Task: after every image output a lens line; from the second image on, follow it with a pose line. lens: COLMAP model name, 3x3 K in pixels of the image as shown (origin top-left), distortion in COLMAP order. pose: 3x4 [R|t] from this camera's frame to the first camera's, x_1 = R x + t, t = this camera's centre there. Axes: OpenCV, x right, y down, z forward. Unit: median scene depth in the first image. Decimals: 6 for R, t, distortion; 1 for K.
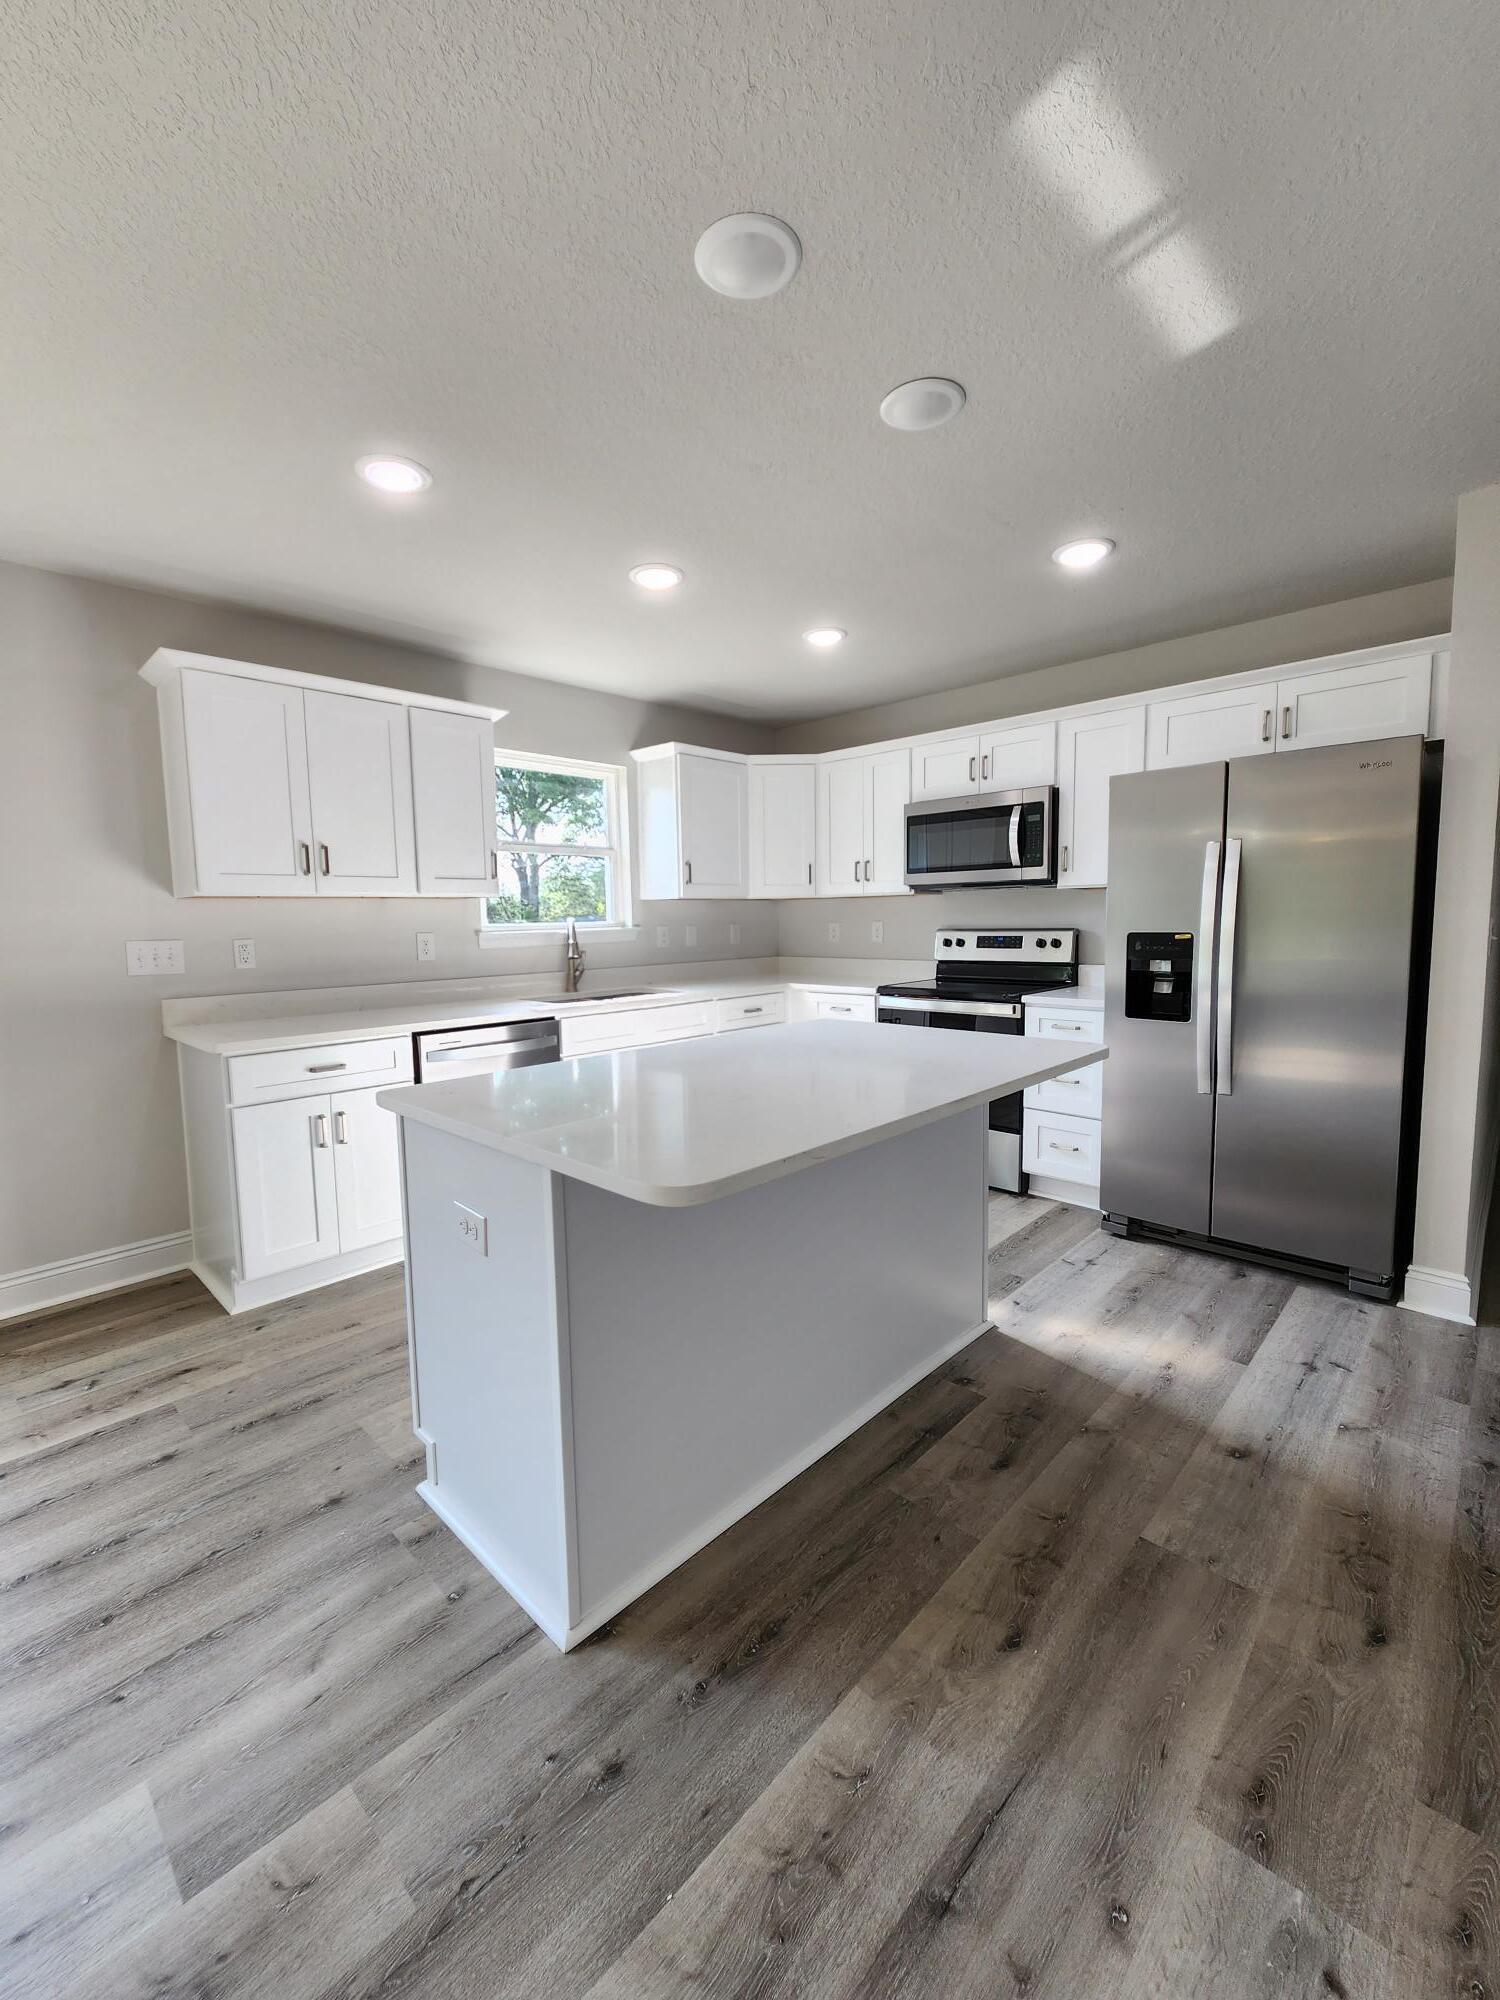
lens RADIAL K [[804.7, 0, 715.6], [0, 804.7, 993.5], [0, 0, 1]] dist [-0.000121, -0.005635]
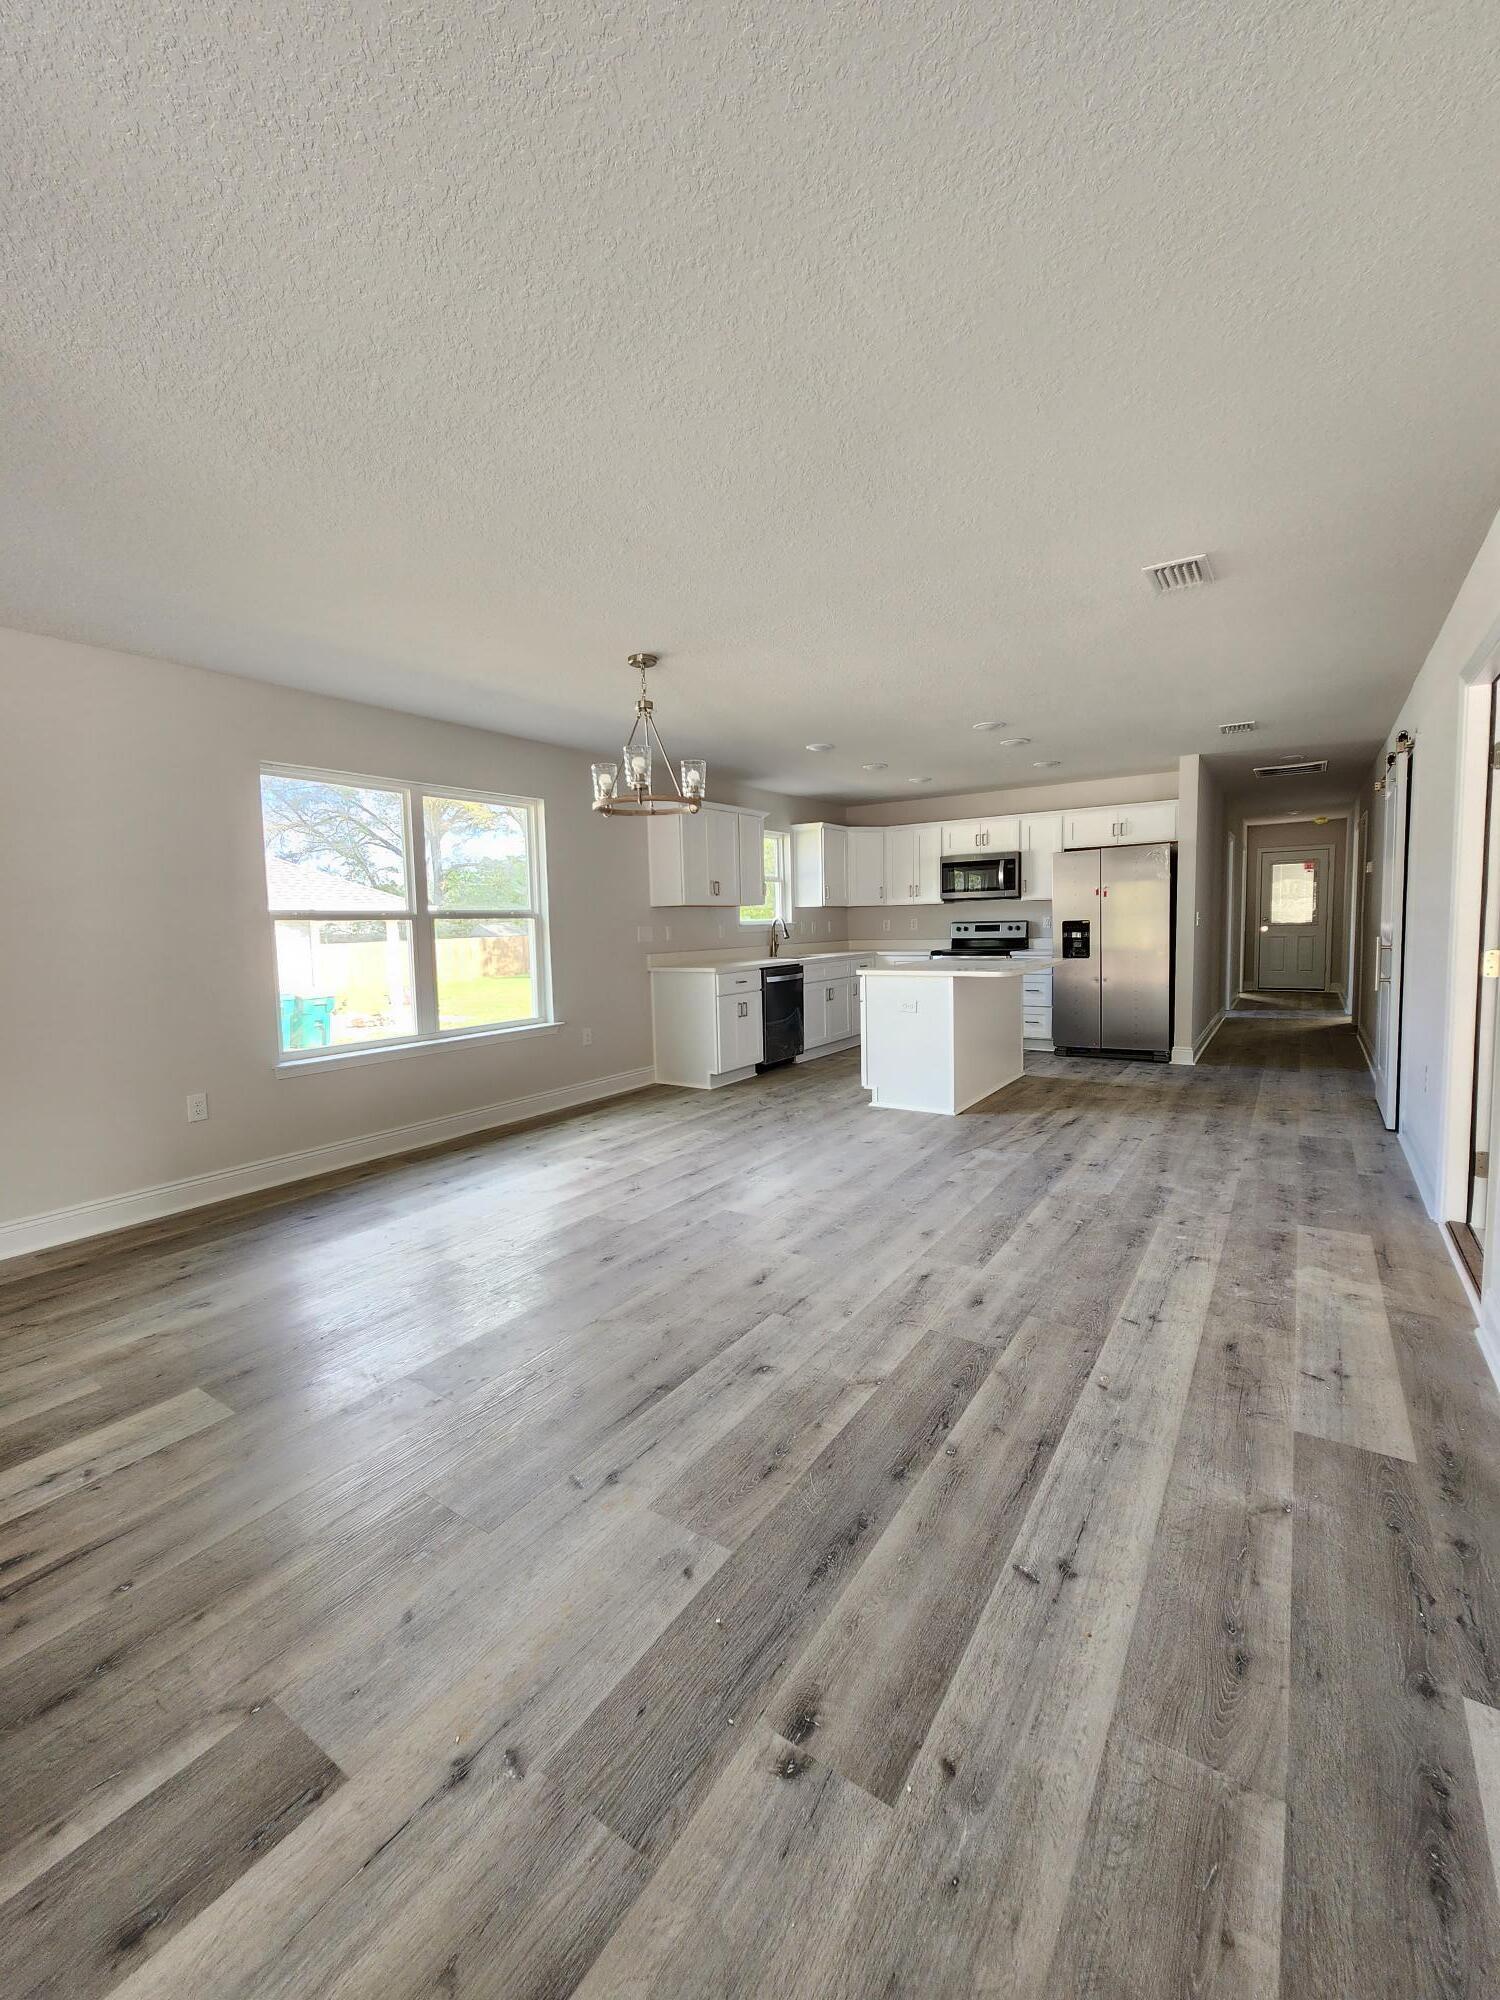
lens RADIAL K [[804.7, 0, 715.6], [0, 804.7, 993.5], [0, 0, 1]] dist [-0.000121, -0.005635]
pose [[0.987162, -0.019771, 0.158496, -0.629764], [0.020621, 0.999780, -0.003719, 0.090329], [-0.158388, 0.006940, 0.987353, -0.840000]]
